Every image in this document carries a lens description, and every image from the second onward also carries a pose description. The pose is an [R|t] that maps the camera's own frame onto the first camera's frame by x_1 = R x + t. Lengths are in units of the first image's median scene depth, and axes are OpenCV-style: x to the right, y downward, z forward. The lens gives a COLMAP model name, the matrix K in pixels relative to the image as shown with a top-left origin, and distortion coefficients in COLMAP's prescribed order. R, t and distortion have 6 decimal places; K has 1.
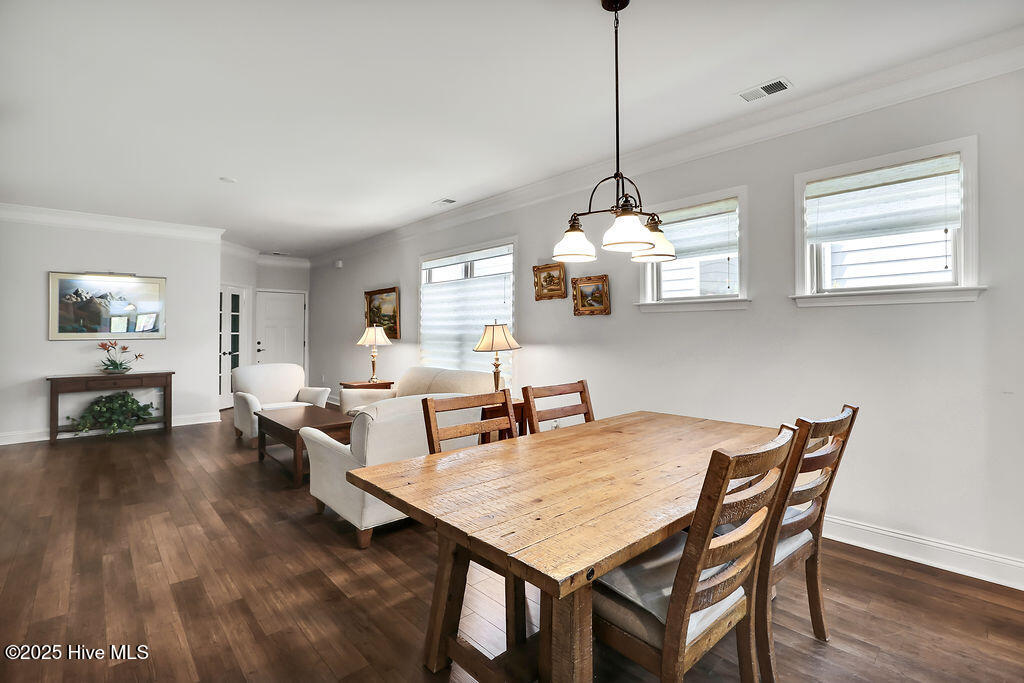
lens RADIAL K [[469.9, 0, 517.8], [0, 469.9, 332.3], [0, 0, 1]] dist [-0.018887, 0.001808]
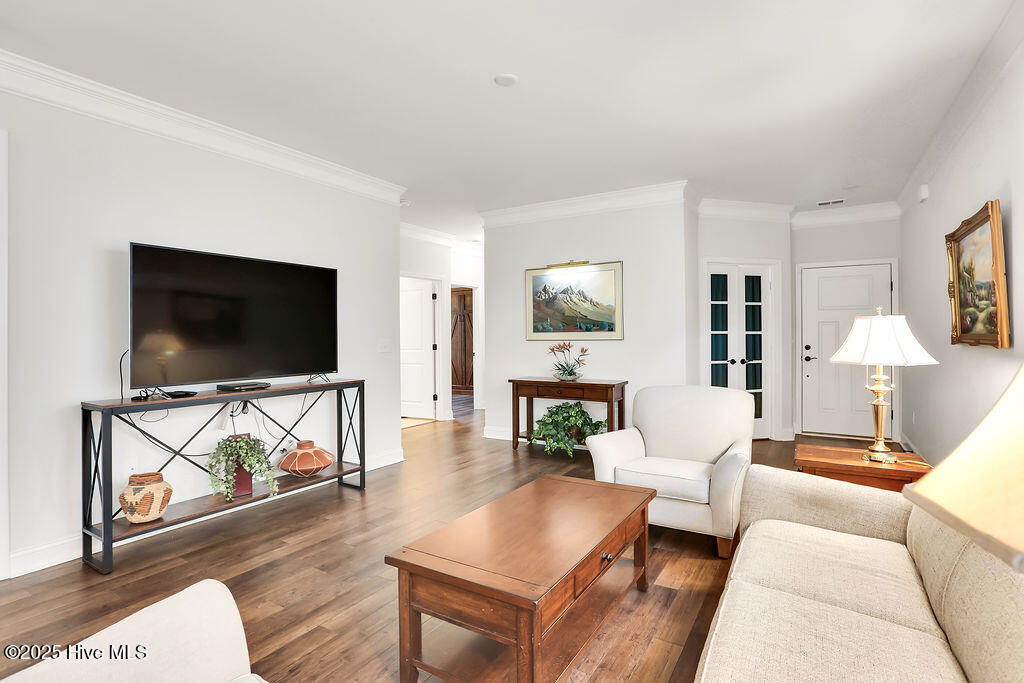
lens RADIAL K [[512.4, 0, 515.6], [0, 512.4, 333.2], [0, 0, 1]] dist [-0.007263, -0.000529]
pose [[0.292595, -0.000077, -0.956236, 0.009226], [0.004916, 0.999987, 0.001424, 0.000657], [0.956224, -0.005117, 0.292592, 0.624750]]
